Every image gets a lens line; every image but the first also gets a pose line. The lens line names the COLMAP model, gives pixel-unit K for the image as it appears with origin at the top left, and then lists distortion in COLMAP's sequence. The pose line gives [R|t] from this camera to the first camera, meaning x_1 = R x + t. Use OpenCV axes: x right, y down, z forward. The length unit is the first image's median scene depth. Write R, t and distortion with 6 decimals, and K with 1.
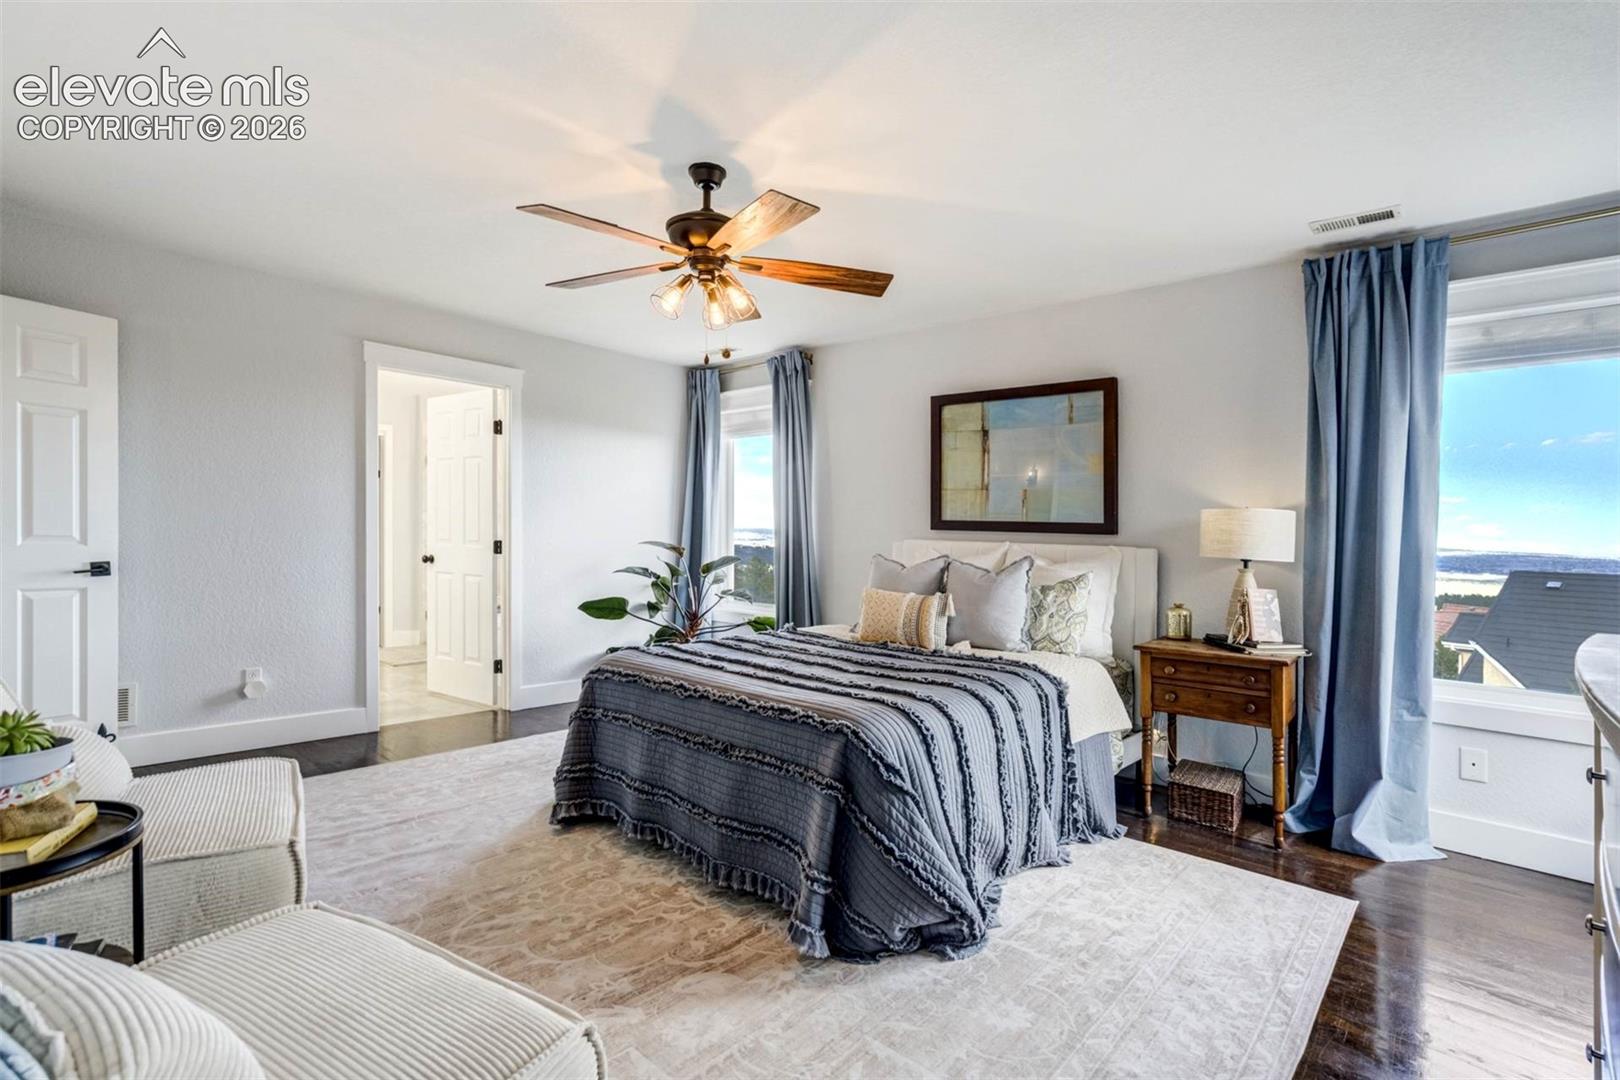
lens RADIAL K [[758.9, 0, 830.5], [0, 758.9, 540.3], [0, 0, 1]] dist [-0.018457, 0.000418]
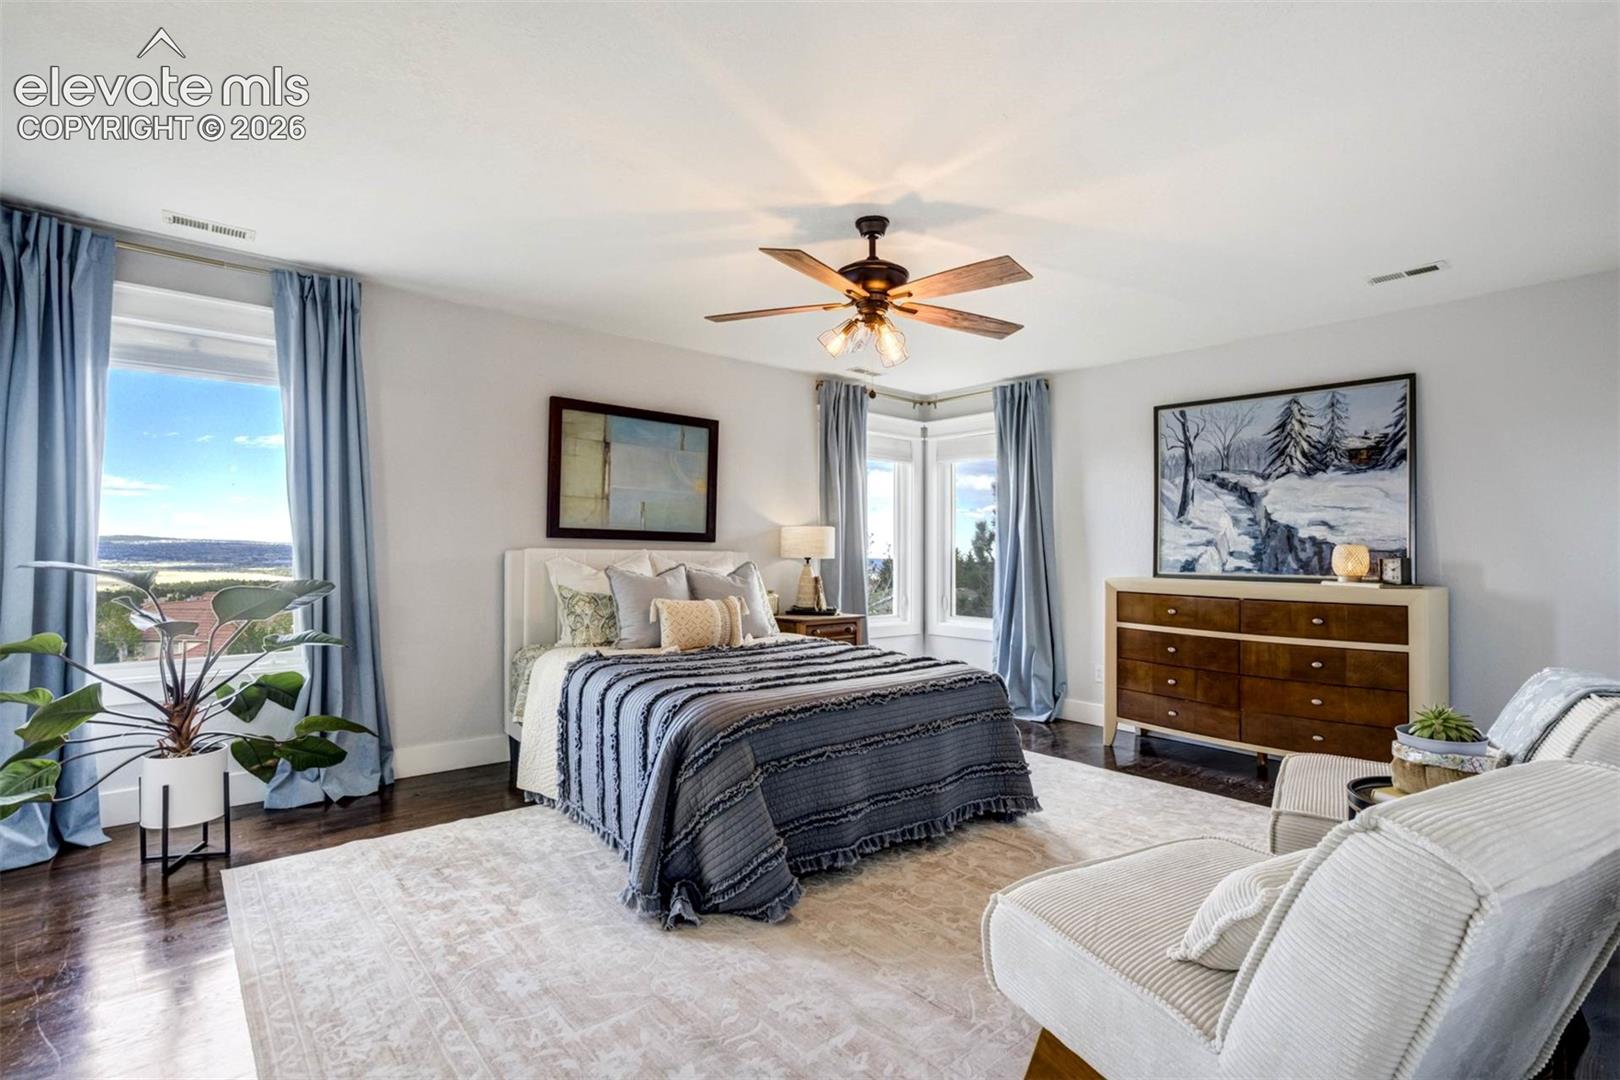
lens RADIAL K [[760.3, 0, 808.1], [0, 760.3, 529.4], [0, 0, 1]] dist [-0.000641, 0.000117]
pose [[0.140810, -0.002164, 0.990034, -0.838506], [-0.000541, 0.999997, 0.002263, -0.029737], [-0.990036, -0.000854, 0.140808, 0.617530]]
